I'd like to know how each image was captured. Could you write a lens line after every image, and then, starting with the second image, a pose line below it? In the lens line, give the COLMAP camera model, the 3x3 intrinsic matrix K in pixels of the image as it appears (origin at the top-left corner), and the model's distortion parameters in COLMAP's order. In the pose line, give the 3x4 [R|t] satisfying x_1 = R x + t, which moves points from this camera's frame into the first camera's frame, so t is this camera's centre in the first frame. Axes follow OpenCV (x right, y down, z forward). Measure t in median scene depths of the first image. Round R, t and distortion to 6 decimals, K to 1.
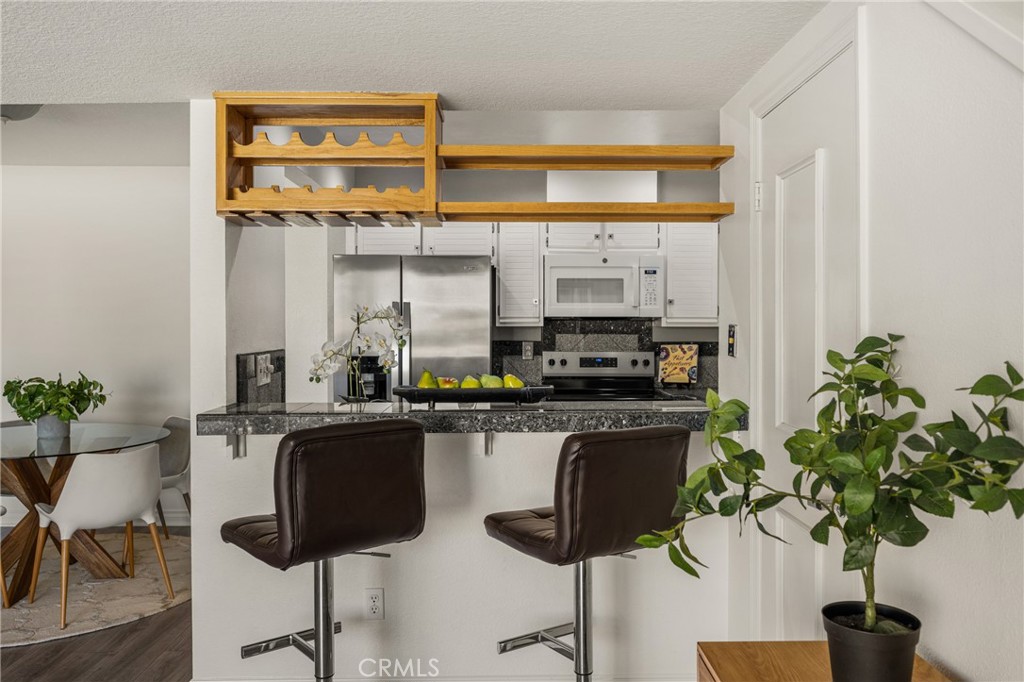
lens RADIAL K [[783.4, 0, 513.4], [0, 783.4, 324.7], [0, 0, 1]] dist [-0.002358, 0.002560]
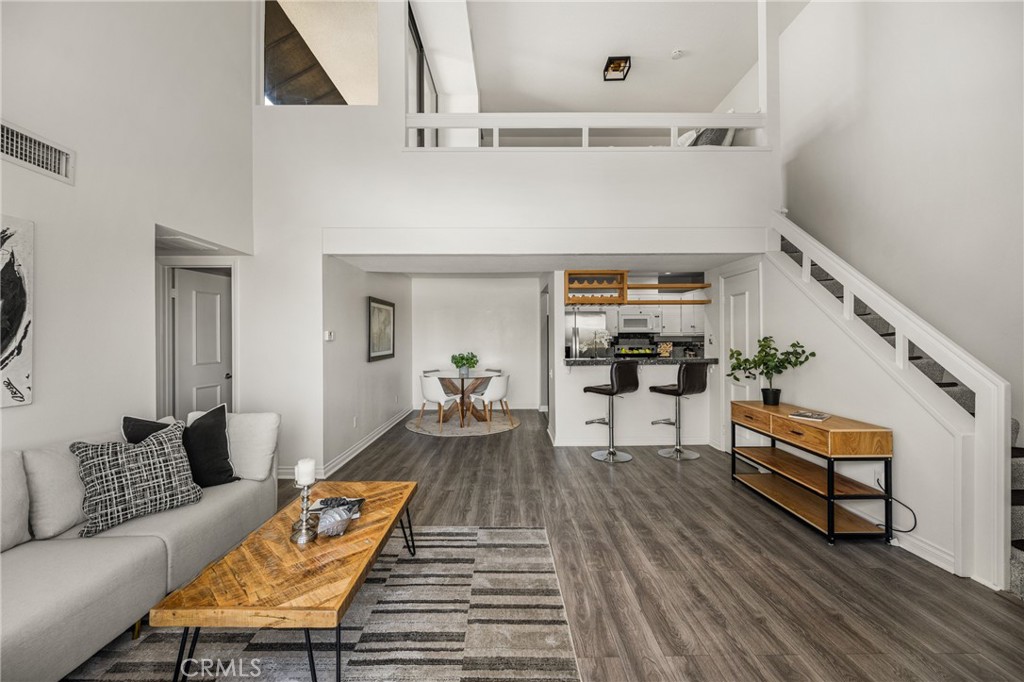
lens RADIAL K [[411.2, 0, 509.9], [0, 411.2, 337.0], [0, 0, 1]] dist [-0.002220, -0.000524]
pose [[0.999957, -0.005159, -0.007708, -0.499428], [0.005167, 0.999986, 0.000995, 0.002699], [0.007703, -0.001035, 0.999970, -0.695802]]
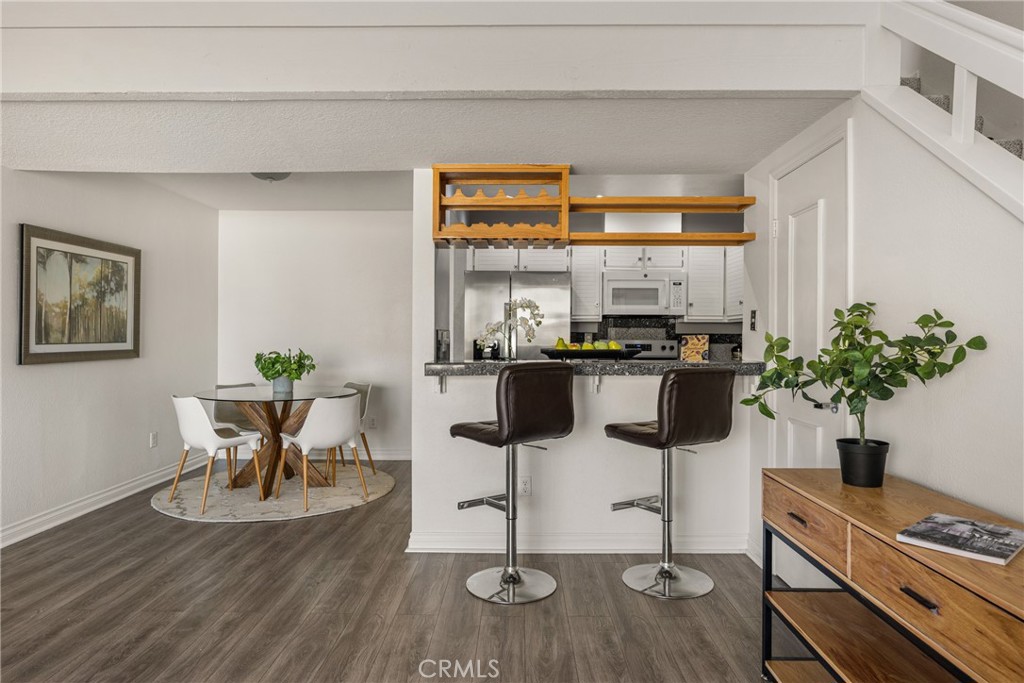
lens RADIAL K [[621.8, 0, 513.3], [0, 621.8, 338.1], [0, 0, 1]] dist [-0.001121, -0.000228]
pose [[0.999733, 0.002691, -0.022958, -0.145587], [-0.002635, 0.999993, 0.002482, 0.044835], [0.022965, -0.002421, 0.999733, -0.217304]]
